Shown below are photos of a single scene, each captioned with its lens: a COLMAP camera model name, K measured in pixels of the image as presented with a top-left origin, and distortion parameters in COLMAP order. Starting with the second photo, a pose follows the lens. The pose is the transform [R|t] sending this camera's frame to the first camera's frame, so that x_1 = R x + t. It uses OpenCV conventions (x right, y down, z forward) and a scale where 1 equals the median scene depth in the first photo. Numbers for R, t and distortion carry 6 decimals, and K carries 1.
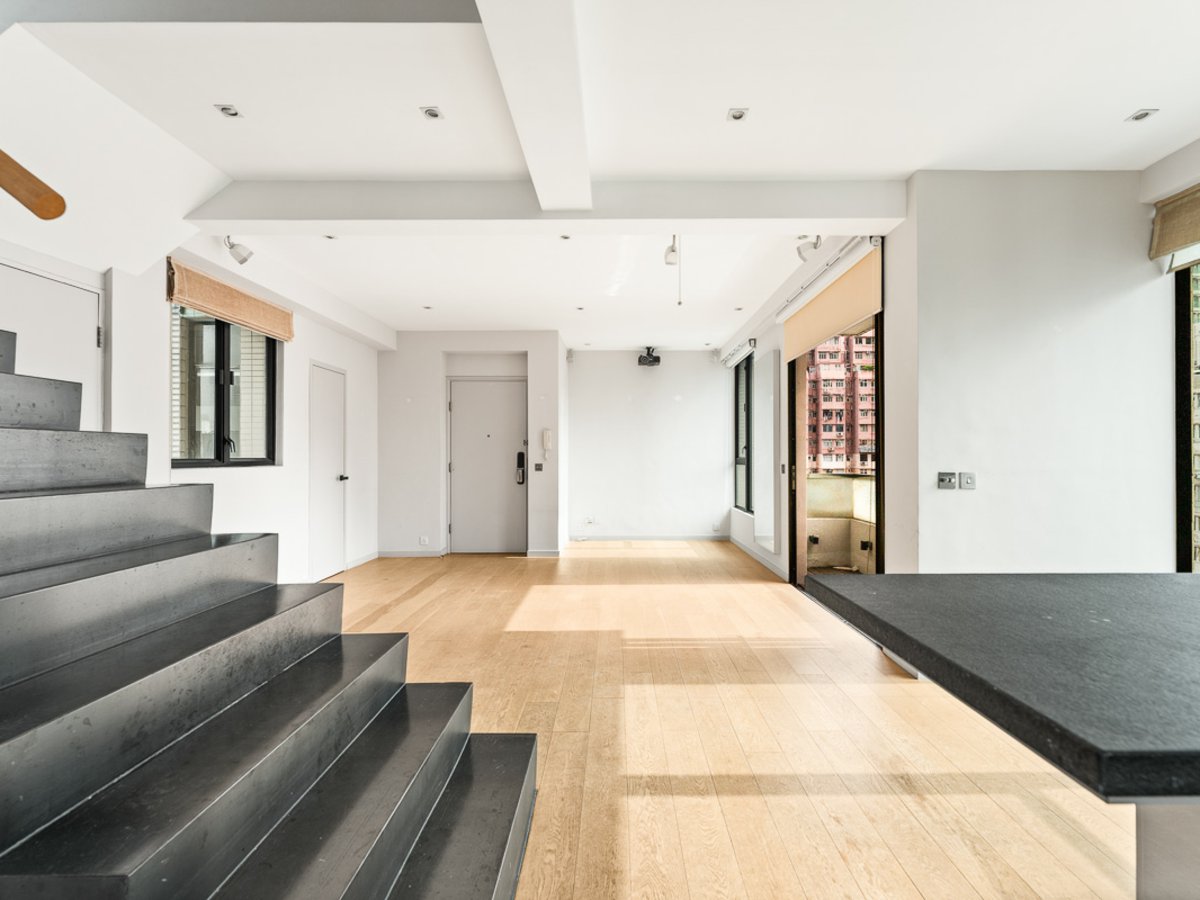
lens RADIAL K [[544.9, 0, 602.8], [0, 544.9, 451.6], [0, 0, 1]] dist [0.002080, 0.000743]
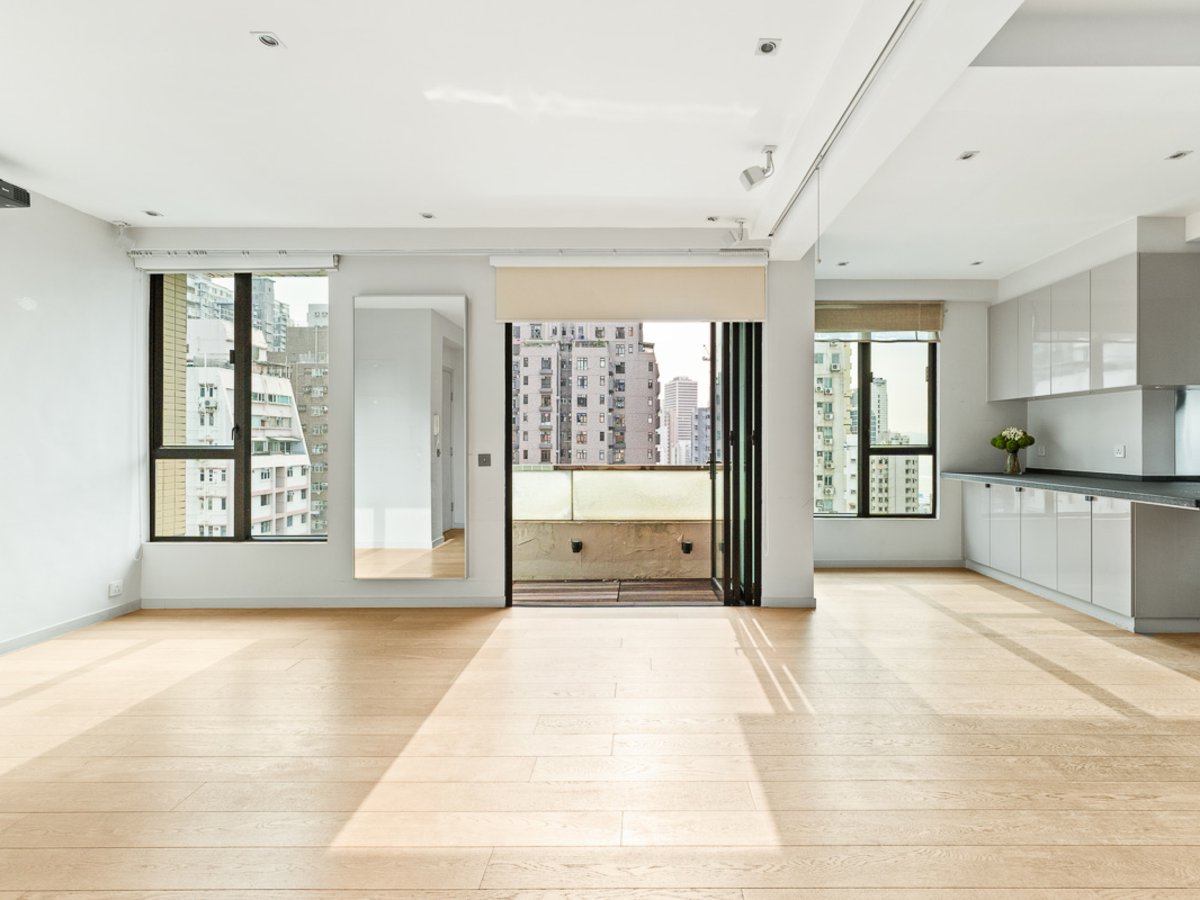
lens RADIAL K [[562.4, 0, 639.1], [0, 562.4, 443.9], [0, 0, 1]] dist [0.000392, 0.000052]
pose [[-0.013283, -0.005250, 0.999898, -0.850900], [-0.008985, 0.999946, 0.005131, 0.006587], [-0.999871, -0.008916, -0.013329, 1.526161]]
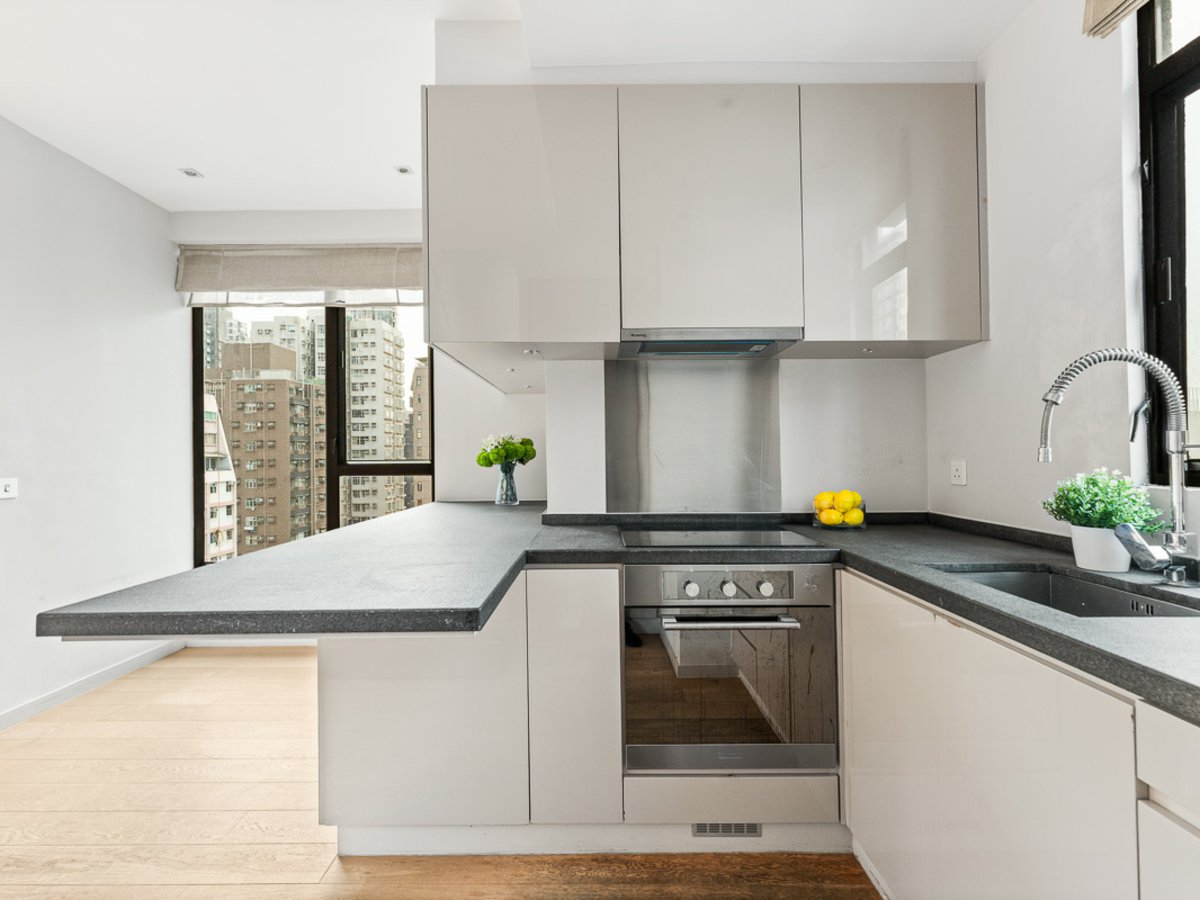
lens RADIAL K [[544.9, 0, 602.8], [0, 544.9, 451.6], [0, 0, 1]] dist [0.002080, 0.000743]
pose [[-0.018073, 0.005467, 0.999822, -0.187548], [-0.002075, 0.999983, -0.005505, -0.001071], [-0.999835, -0.002174, -0.018061, 0.103660]]
